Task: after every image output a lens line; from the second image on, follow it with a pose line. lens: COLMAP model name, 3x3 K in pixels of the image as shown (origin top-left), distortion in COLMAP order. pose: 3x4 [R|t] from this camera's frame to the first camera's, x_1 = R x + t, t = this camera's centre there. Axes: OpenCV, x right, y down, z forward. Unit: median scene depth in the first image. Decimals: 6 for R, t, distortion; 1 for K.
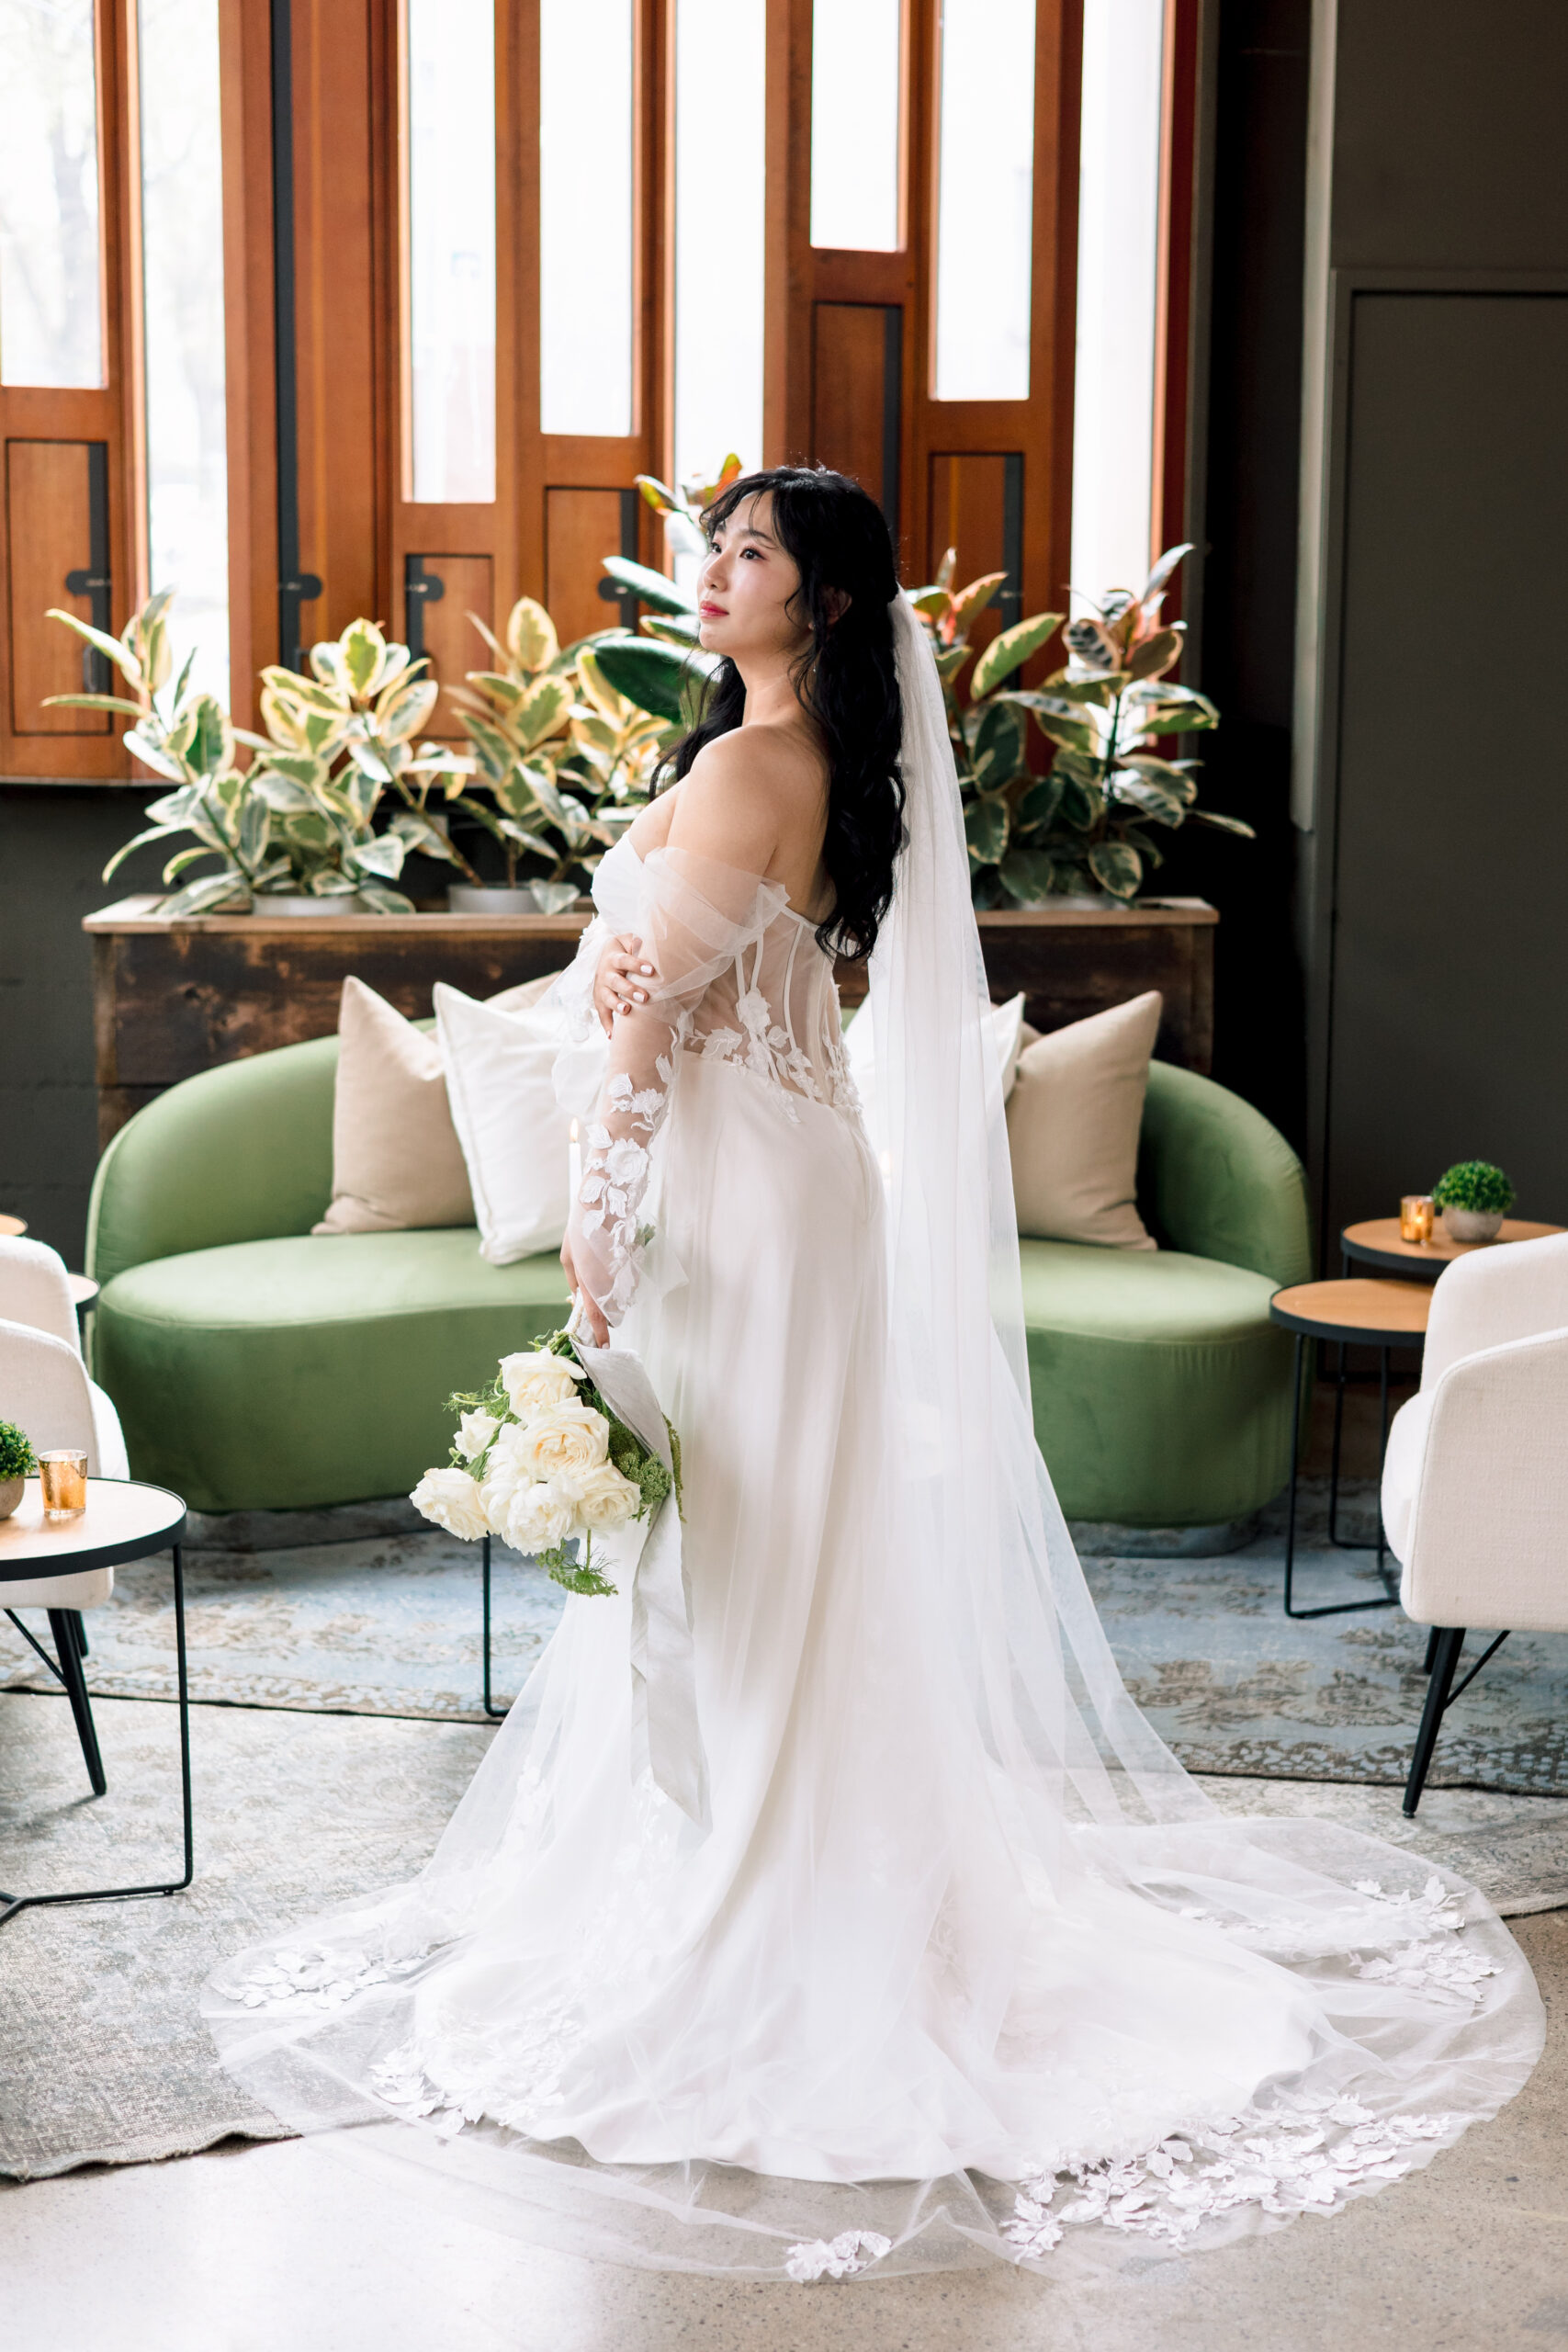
lens RADIAL K [[3372.6, 0, 787.1], [0, 3372.6, 1137.0], [0, 0, 1]] dist [0.021387, 0.025488]
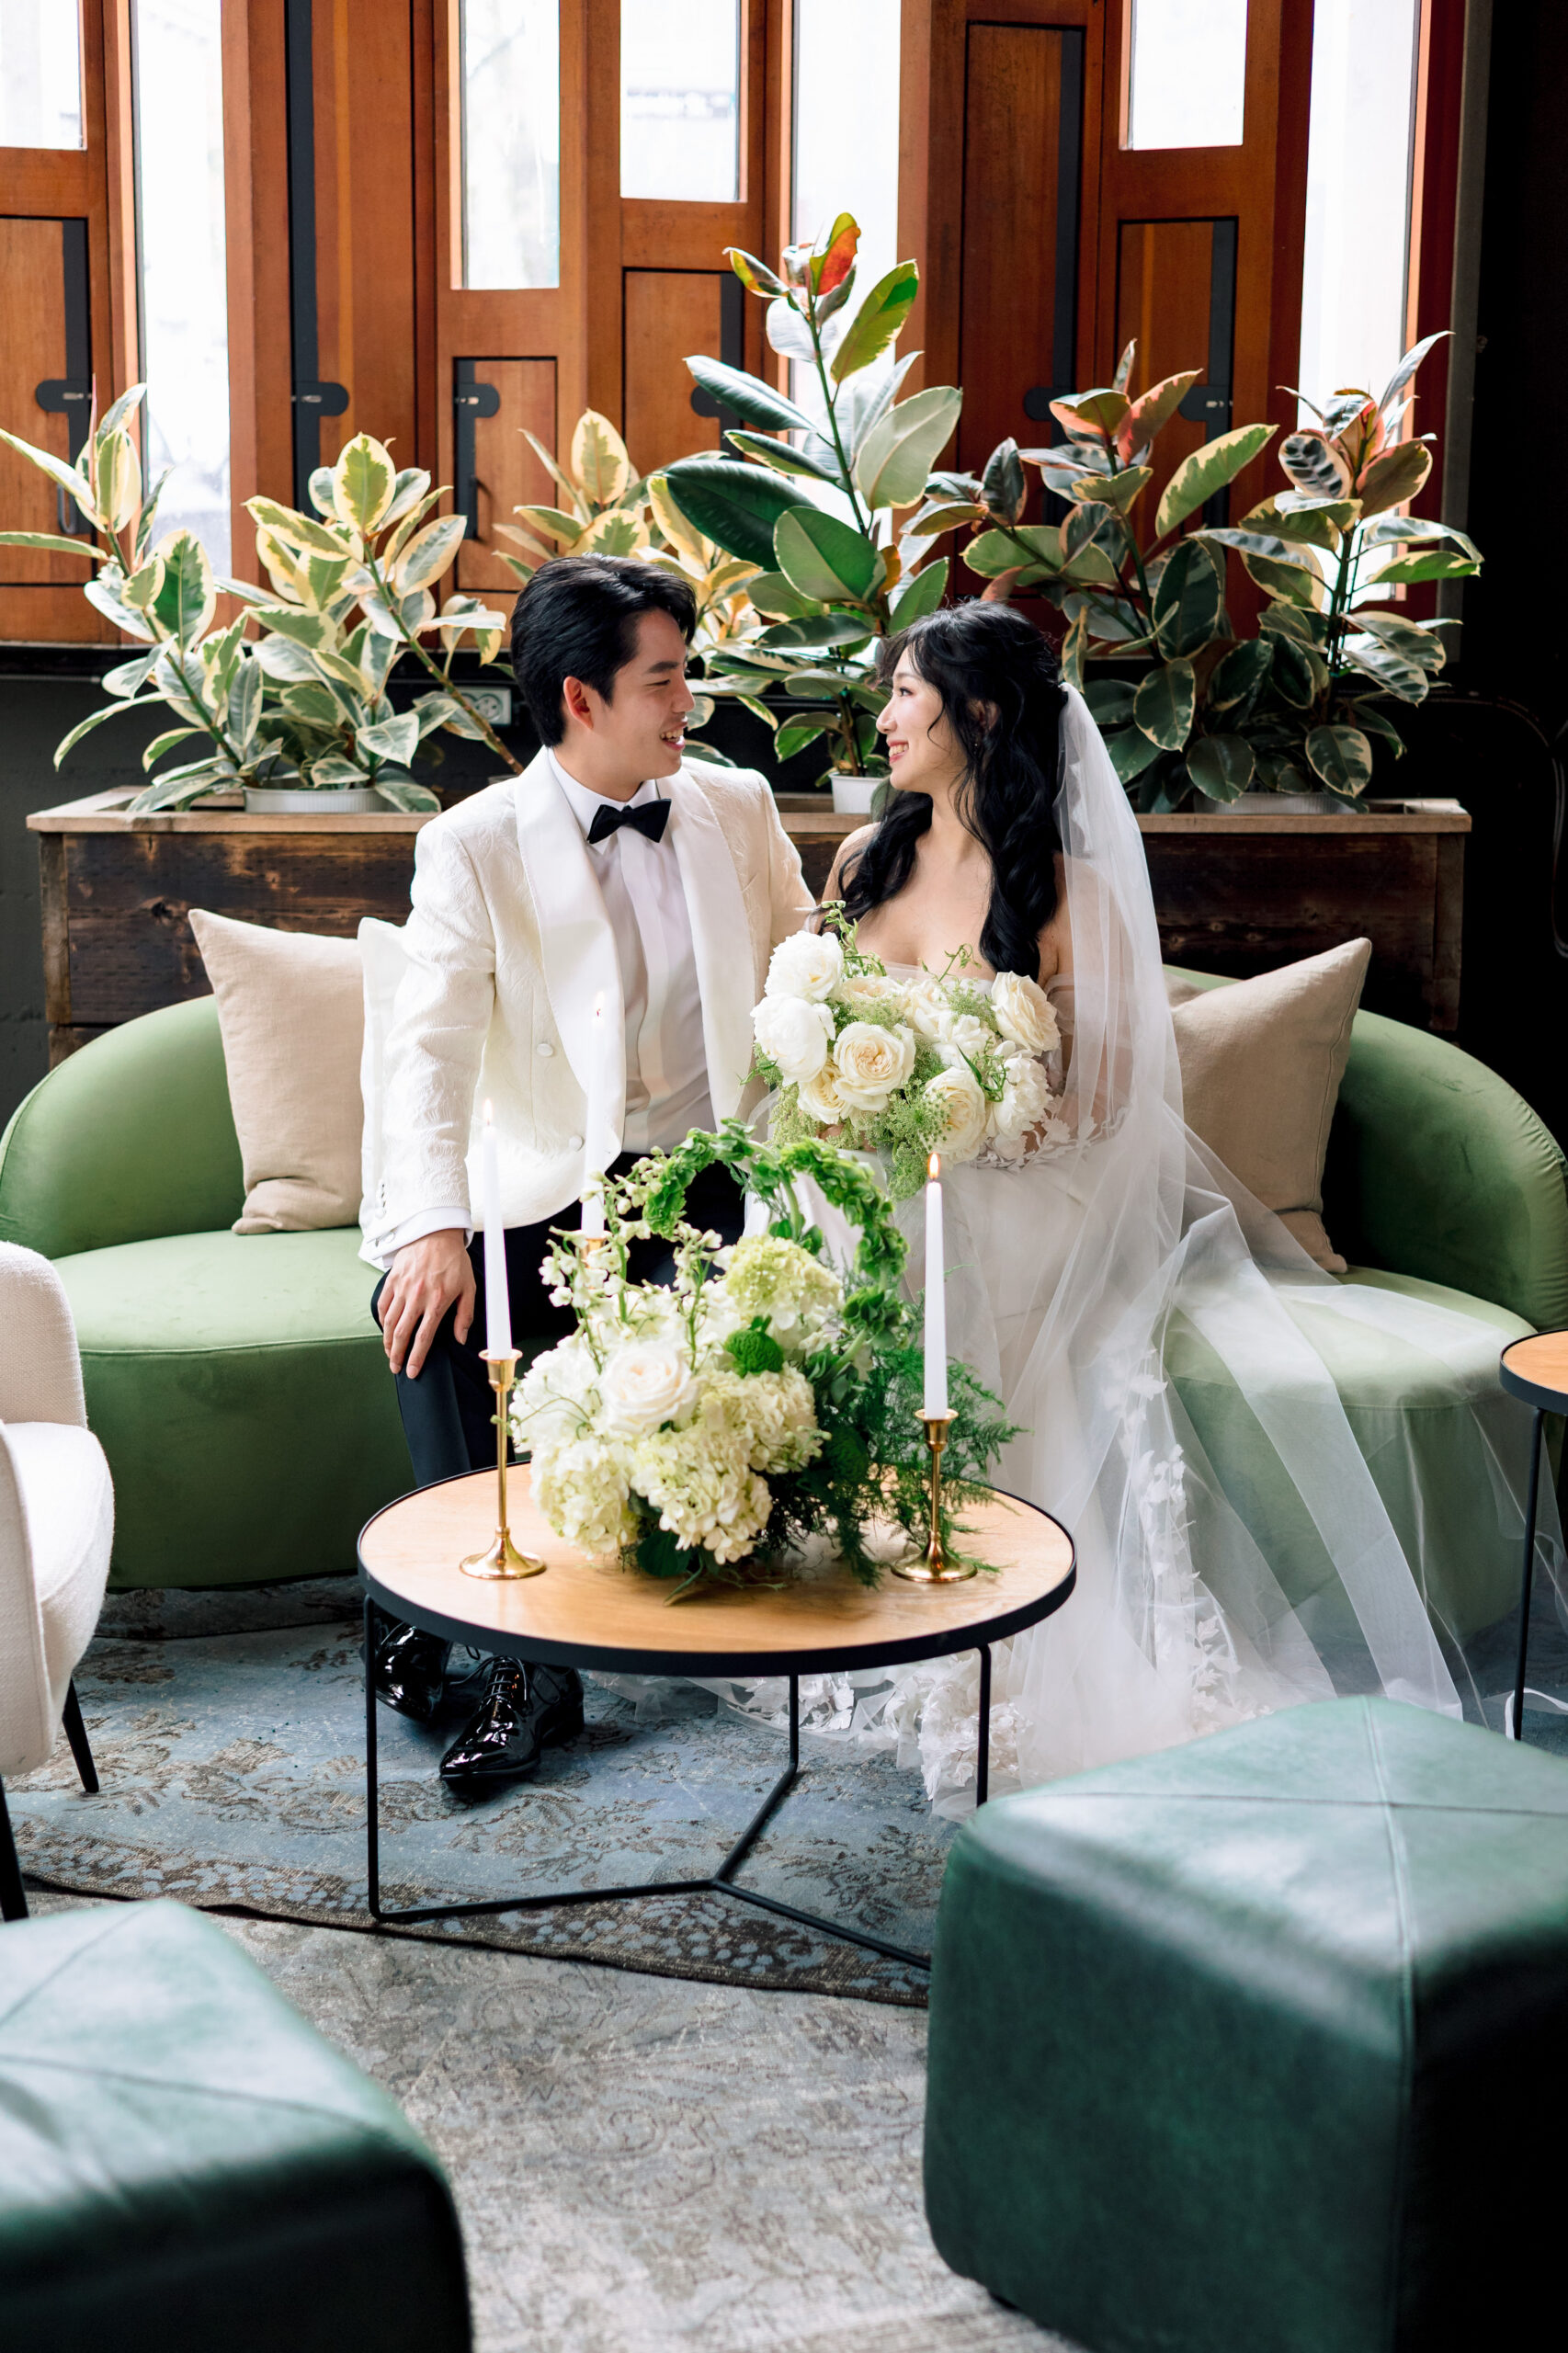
lens RADIAL K [[3408.3, 0, 750.6], [0, 3408.3, 1181.7], [0, 0, 1]] dist [0.023420, 0.006818]
pose [[0.993649, 0.019540, -0.110815, 0.052225], [-0.014806, 0.998949, 0.043386, -0.015317], [0.111546, -0.041470, 0.992894, 0.211602]]
